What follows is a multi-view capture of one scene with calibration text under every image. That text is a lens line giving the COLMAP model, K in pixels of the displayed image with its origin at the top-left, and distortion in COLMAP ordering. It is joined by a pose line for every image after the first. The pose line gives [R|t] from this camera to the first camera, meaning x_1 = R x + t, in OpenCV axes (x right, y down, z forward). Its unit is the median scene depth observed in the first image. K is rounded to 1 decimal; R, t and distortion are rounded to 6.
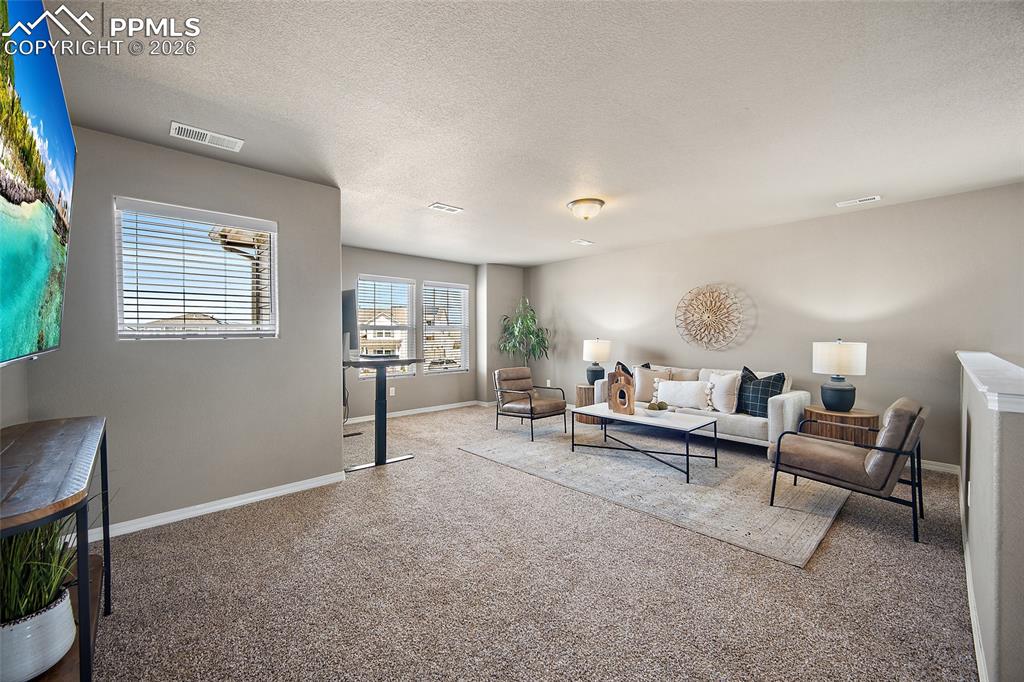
lens RADIAL K [[403.7, 0, 512.0], [0, 403.7, 341.0], [0, 0, 1]] dist [0.001013, 0.000066]
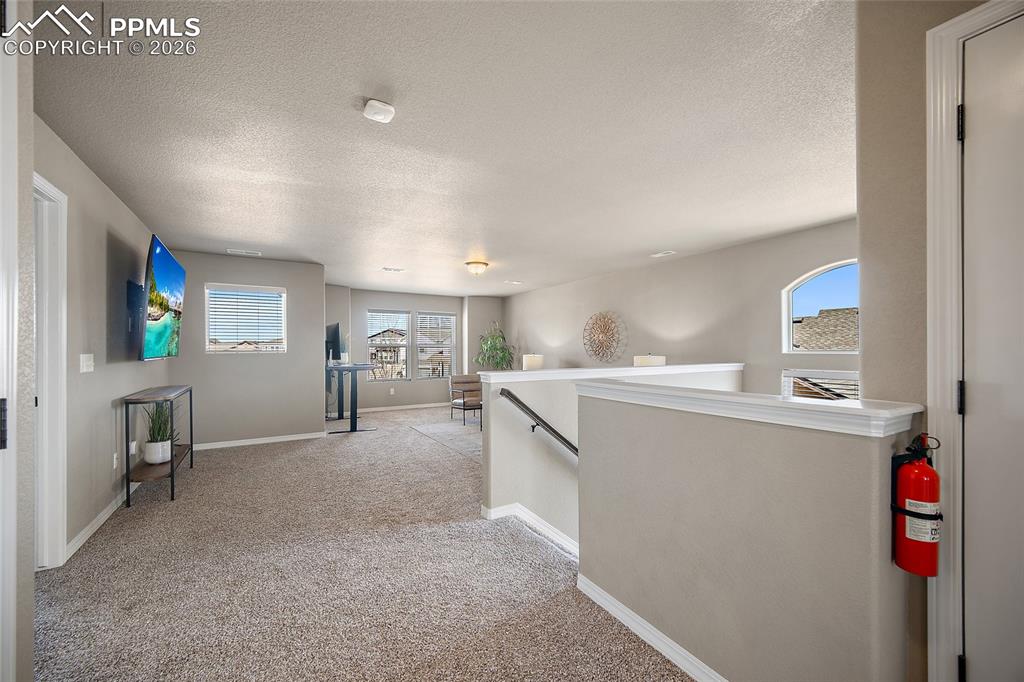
lens RADIAL K [[406.2, 0, 506.9], [0, 406.2, 344.5], [0, 0, 1]] dist [0.000064, 0.000280]
pose [[0.975991, -0.003103, -0.217790, 0.491561], [-0.003237, 0.999581, -0.028747, 0.003474], [0.217788, 0.028762, 0.975572, -0.358347]]
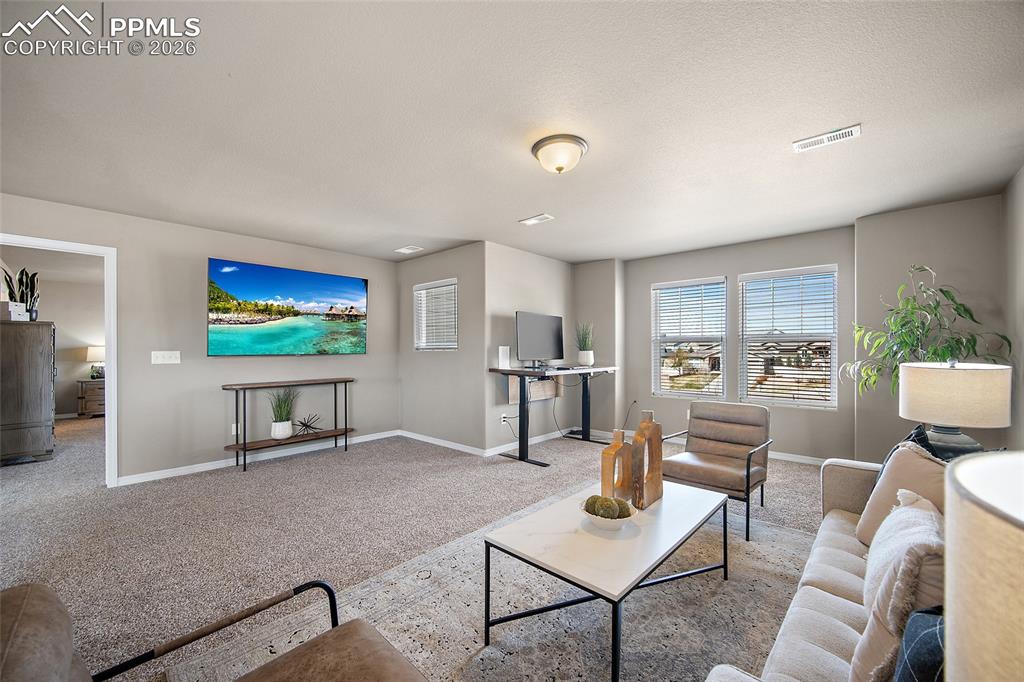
lens RADIAL K [[406.2, 0, 506.9], [0, 406.2, 344.5], [0, 0, 1]] dist [0.000064, 0.000280]
pose [[0.070656, -0.011837, -0.997430, 0.654080], [-0.019506, 0.999722, -0.013246, -0.005849], [0.997310, 0.020392, 0.070406, 0.692147]]
